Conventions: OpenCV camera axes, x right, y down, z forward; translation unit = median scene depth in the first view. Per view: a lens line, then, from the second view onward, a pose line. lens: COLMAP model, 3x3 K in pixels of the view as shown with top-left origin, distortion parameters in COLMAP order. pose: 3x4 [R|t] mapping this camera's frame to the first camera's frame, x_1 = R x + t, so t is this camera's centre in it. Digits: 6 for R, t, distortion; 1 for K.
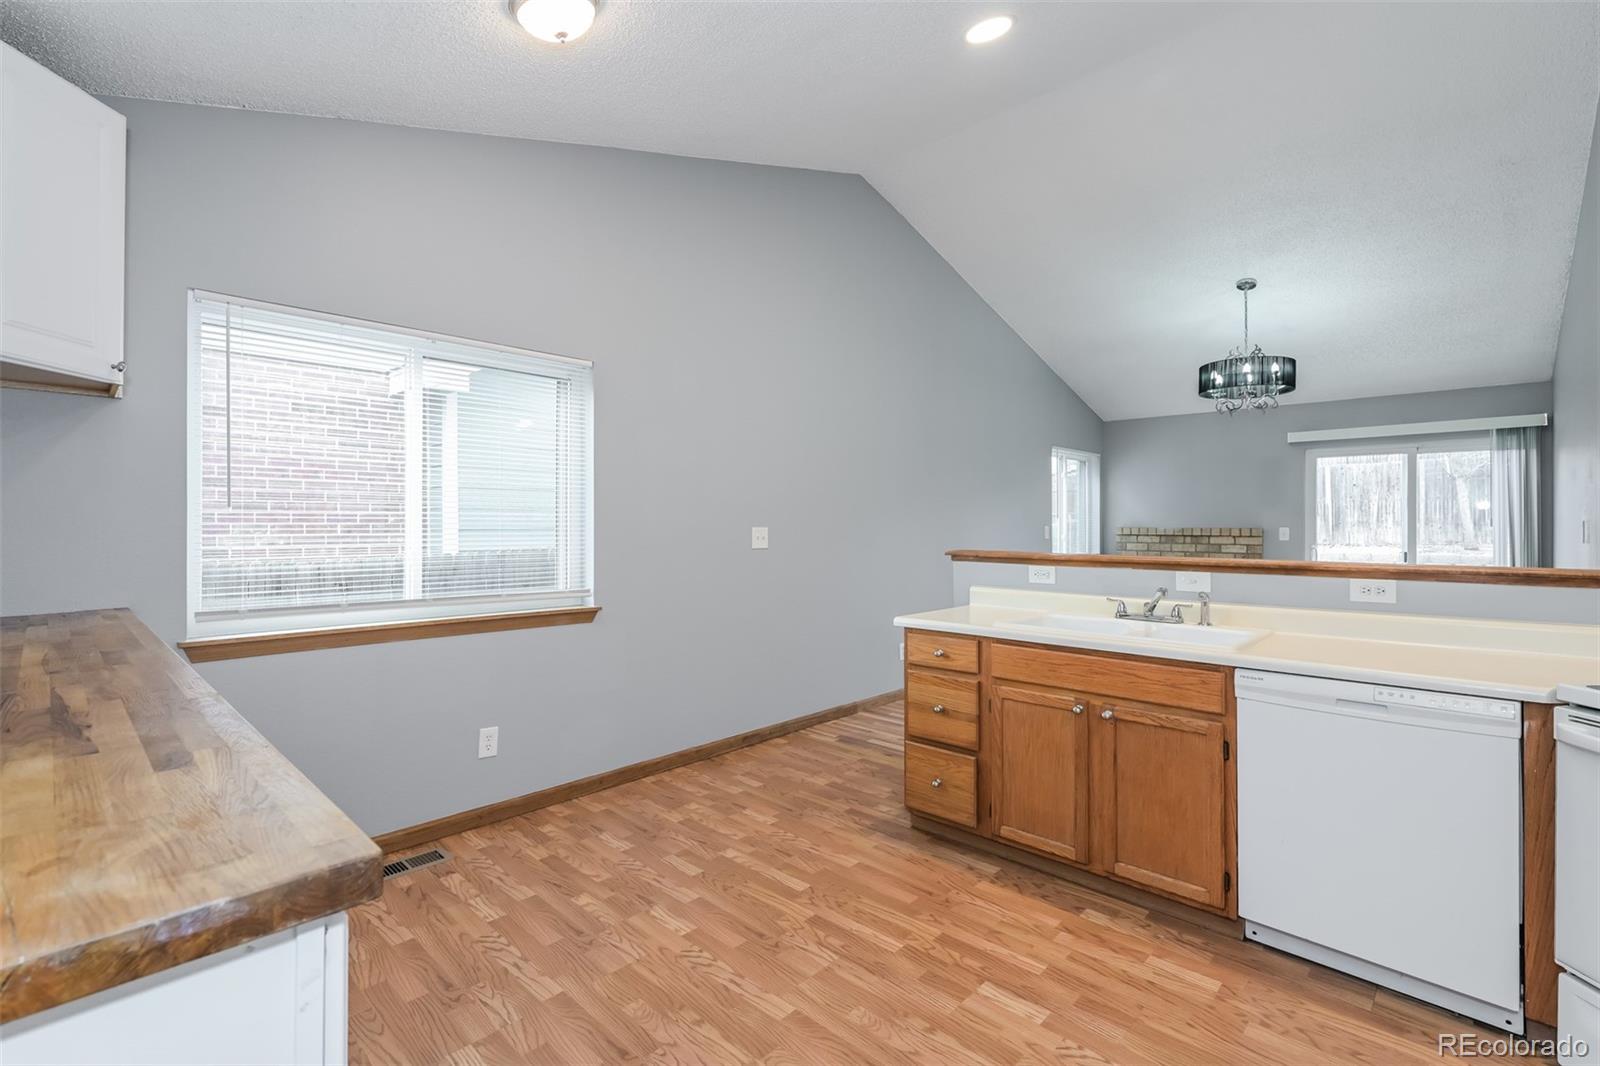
lens RADIAL K [[721.5, 0, 800.3], [0, 721.5, 522.2], [0, 0, 1]] dist [0.000922, 0.000363]
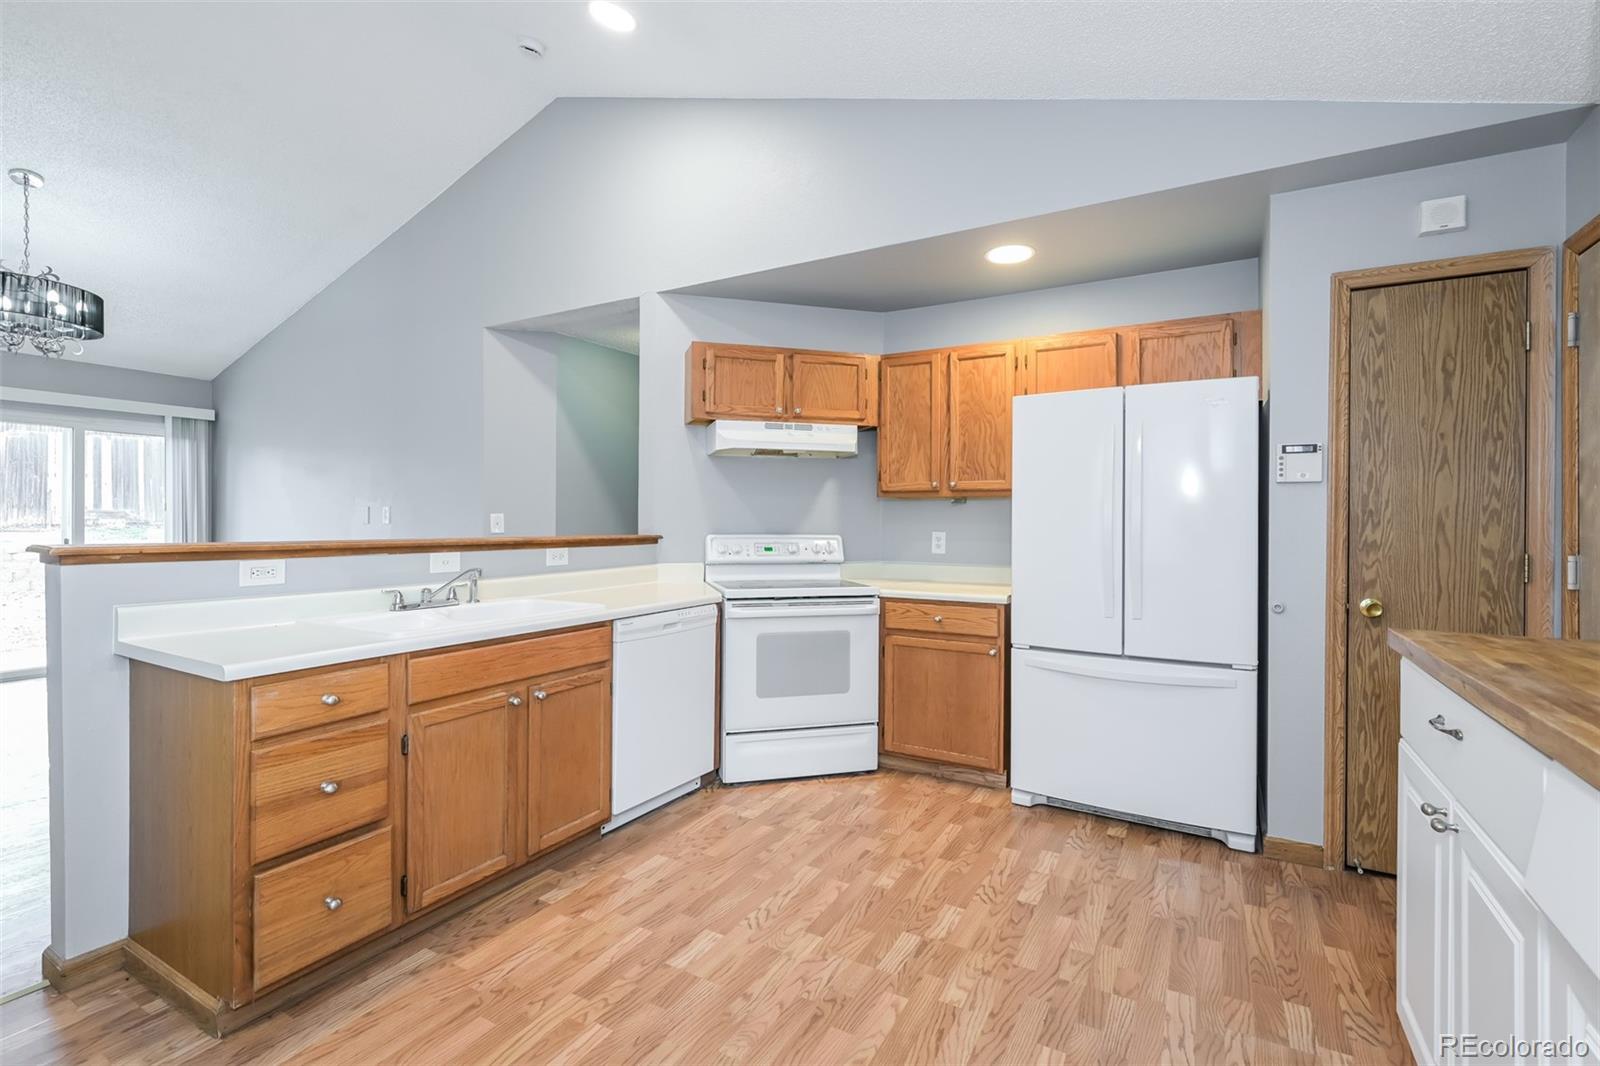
lens RADIAL K [[721.5, 0, 800.3], [0, 721.5, 522.2], [0, 0, 1]] dist [0.000922, 0.000363]
pose [[-0.239393, -0.006916, 0.970898, -0.541234], [-0.010976, 0.999930, 0.004417, 0.017400], [-0.970861, -0.009600, -0.239453, 0.771809]]
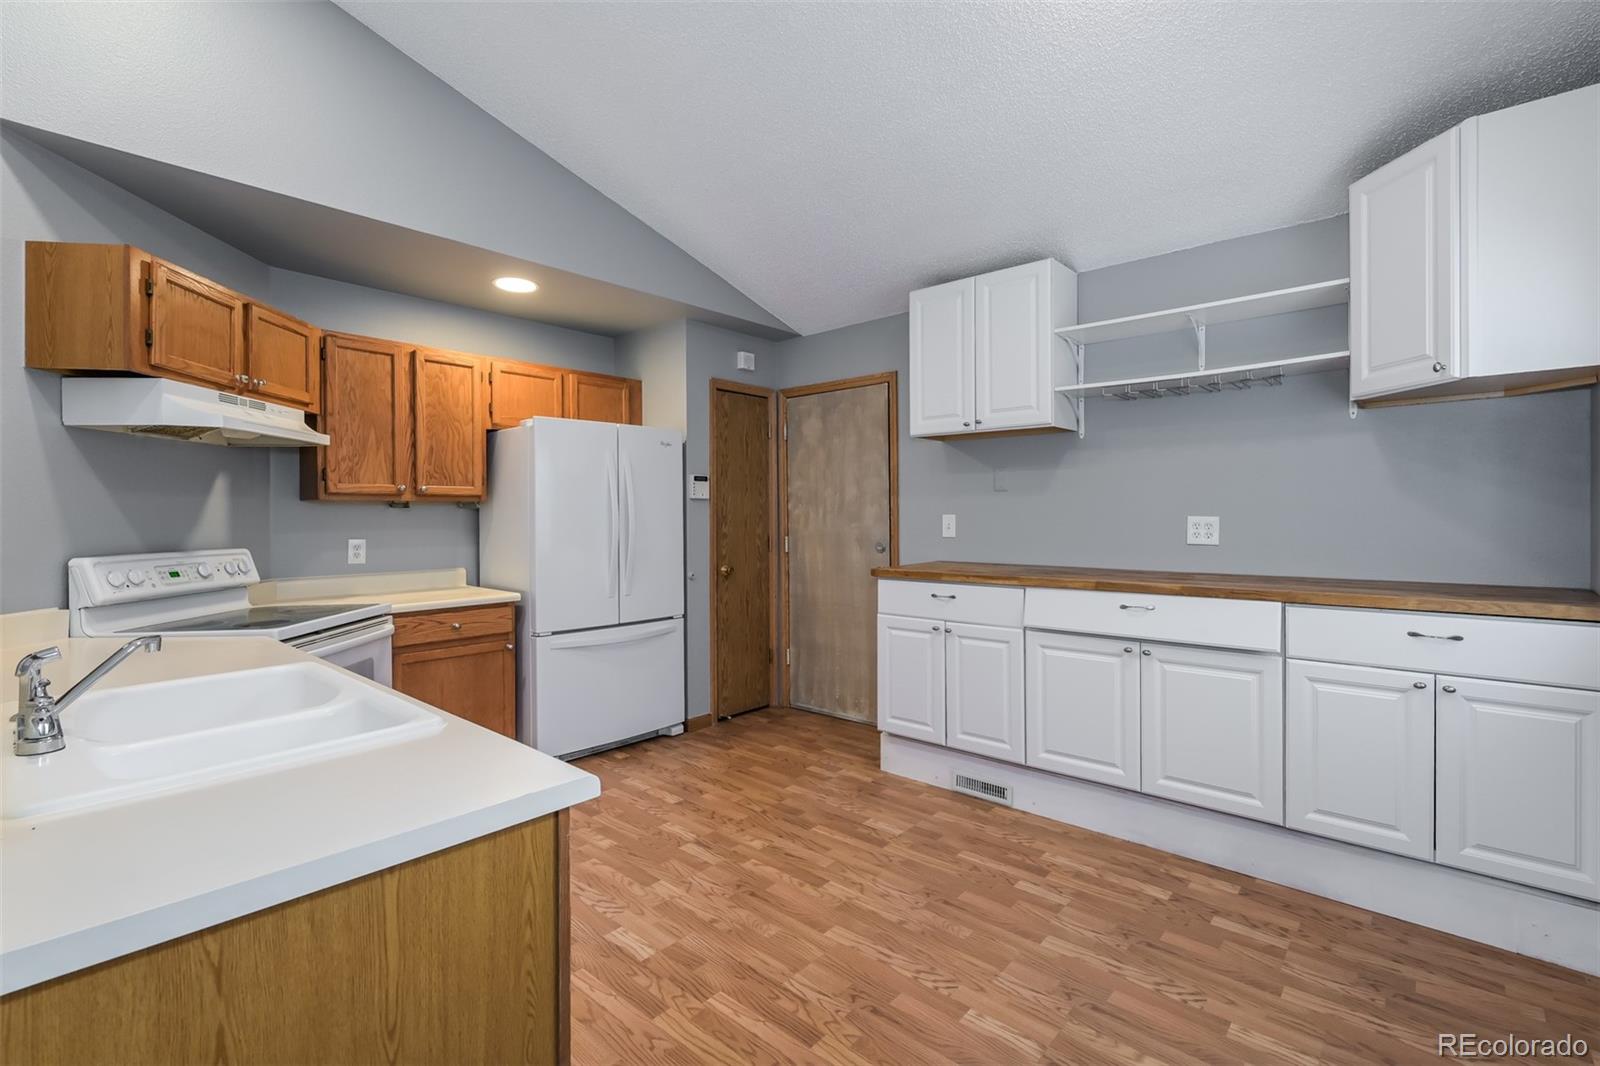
lens RADIAL K [[721.5, 0, 800.3], [0, 721.5, 522.2], [0, 0, 1]] dist [0.000922, 0.000363]
pose [[-0.999491, 0.004929, -0.031524, 0.044133], [0.004793, 0.999979, 0.004394, 0.007430], [0.031545, 0.004241, -0.999493, 1.471741]]
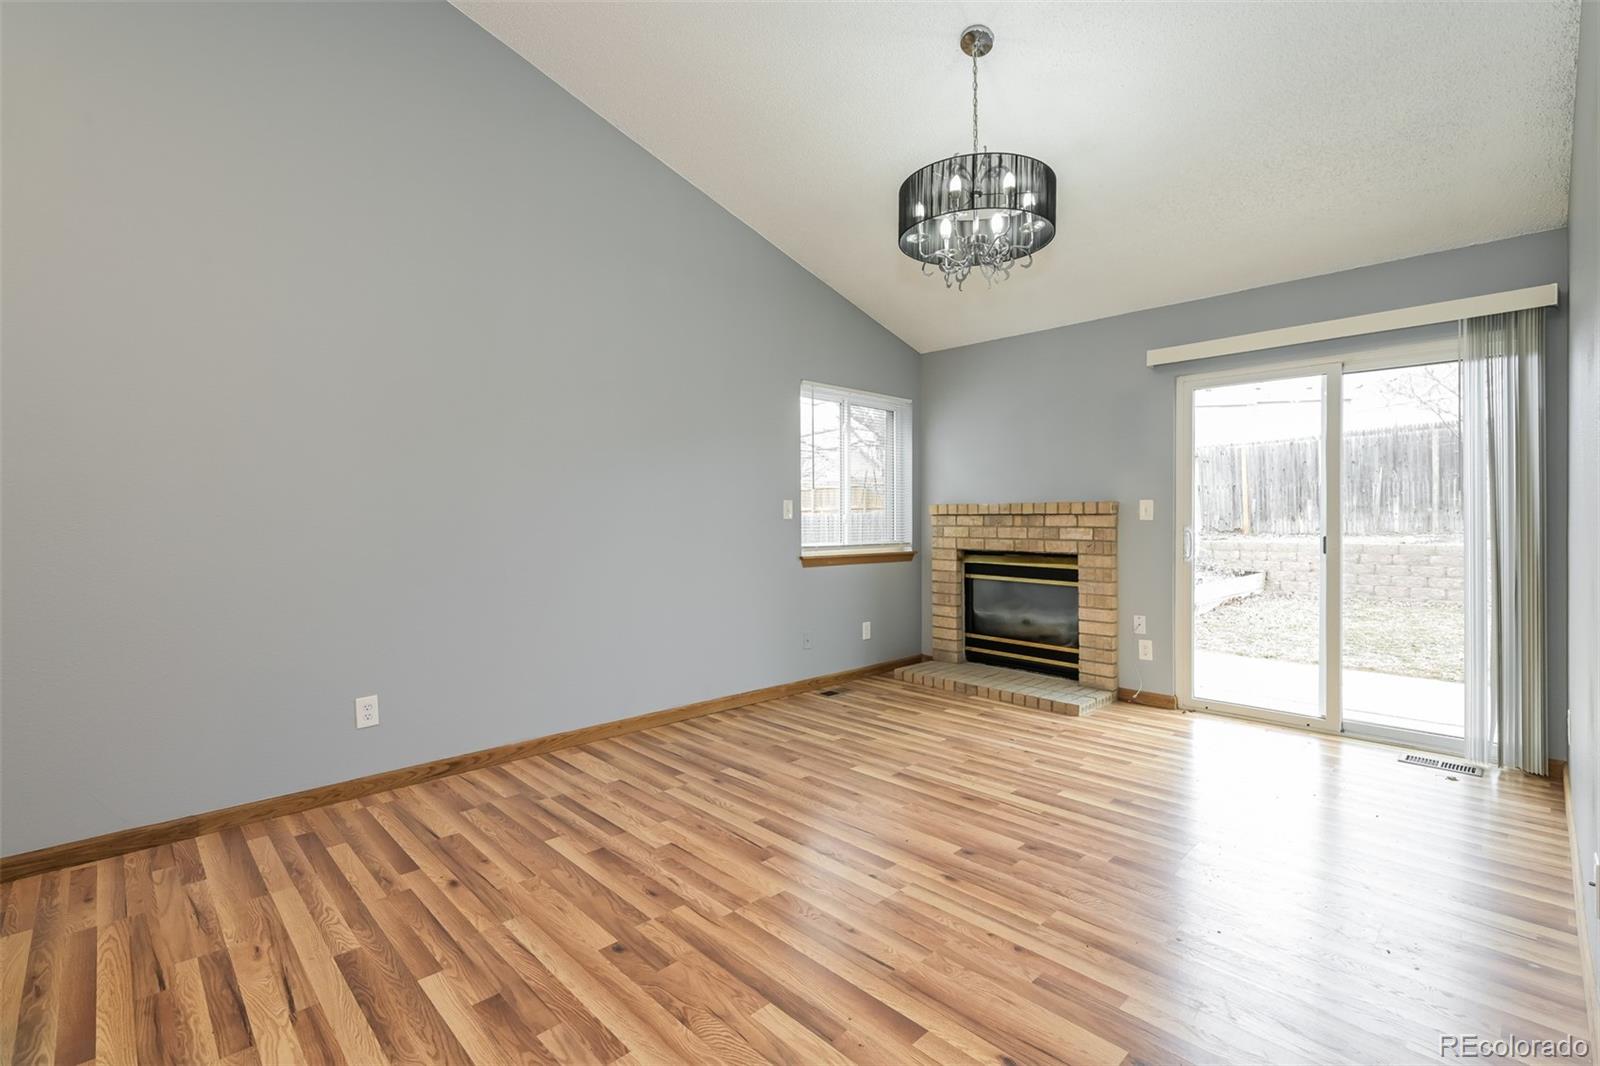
lens RADIAL K [[721.5, 0, 800.3], [0, 721.5, 522.2], [0, 0, 1]] dist [0.000922, 0.000363]
pose [[0.999270, -0.003694, -0.038030, 0.950810], [0.003962, 0.999968, 0.006968, 0.053186], [0.038003, -0.007113, 0.999252, 0.847422]]
